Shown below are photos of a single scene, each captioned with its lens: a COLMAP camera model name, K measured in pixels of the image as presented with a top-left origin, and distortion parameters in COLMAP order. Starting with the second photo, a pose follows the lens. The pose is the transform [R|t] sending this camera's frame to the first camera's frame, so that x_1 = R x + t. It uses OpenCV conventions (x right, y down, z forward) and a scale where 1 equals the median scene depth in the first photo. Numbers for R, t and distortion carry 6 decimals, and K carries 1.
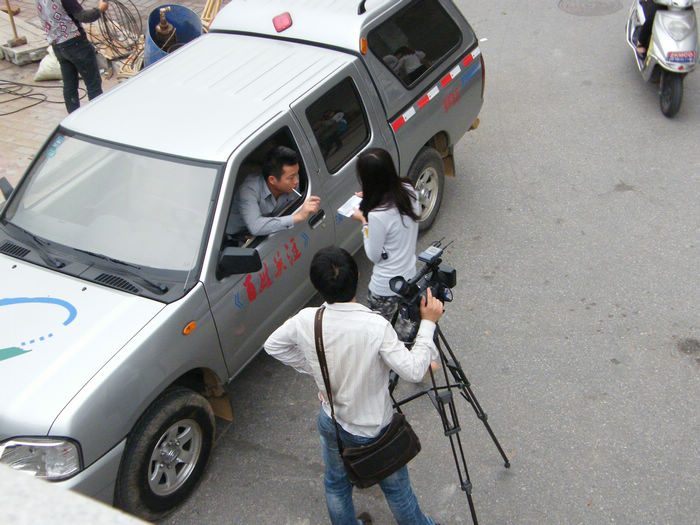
lens RADIAL K [[971.0, 0, 350.0], [0, 971.0, 262.5], [0, 0, 1]] dist [0.030548, 0.118208]
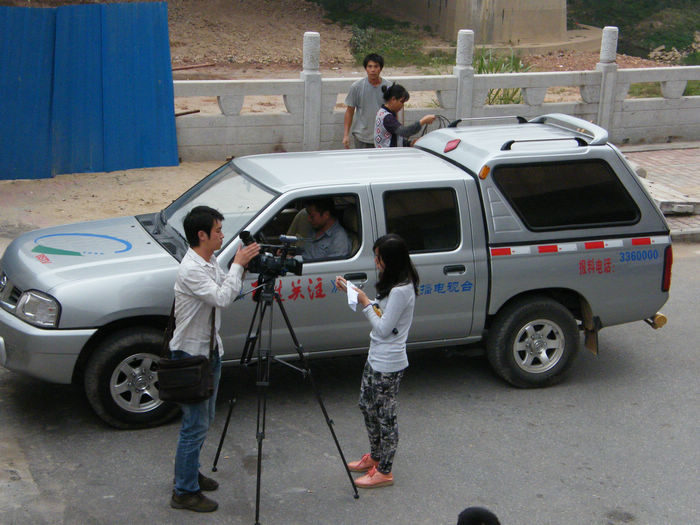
lens RADIAL K [[1500.7, 0, 350.0], [0, 1500.7, 262.5], [0, 0, 1]] dist [0.402520, -0.277637]
pose [[0.760853, 0.257006, -0.595862, 0.944179], [-0.430570, 0.886927, -0.167244, 0.222791], [0.485503, 0.383808, 0.785480, -0.388506]]
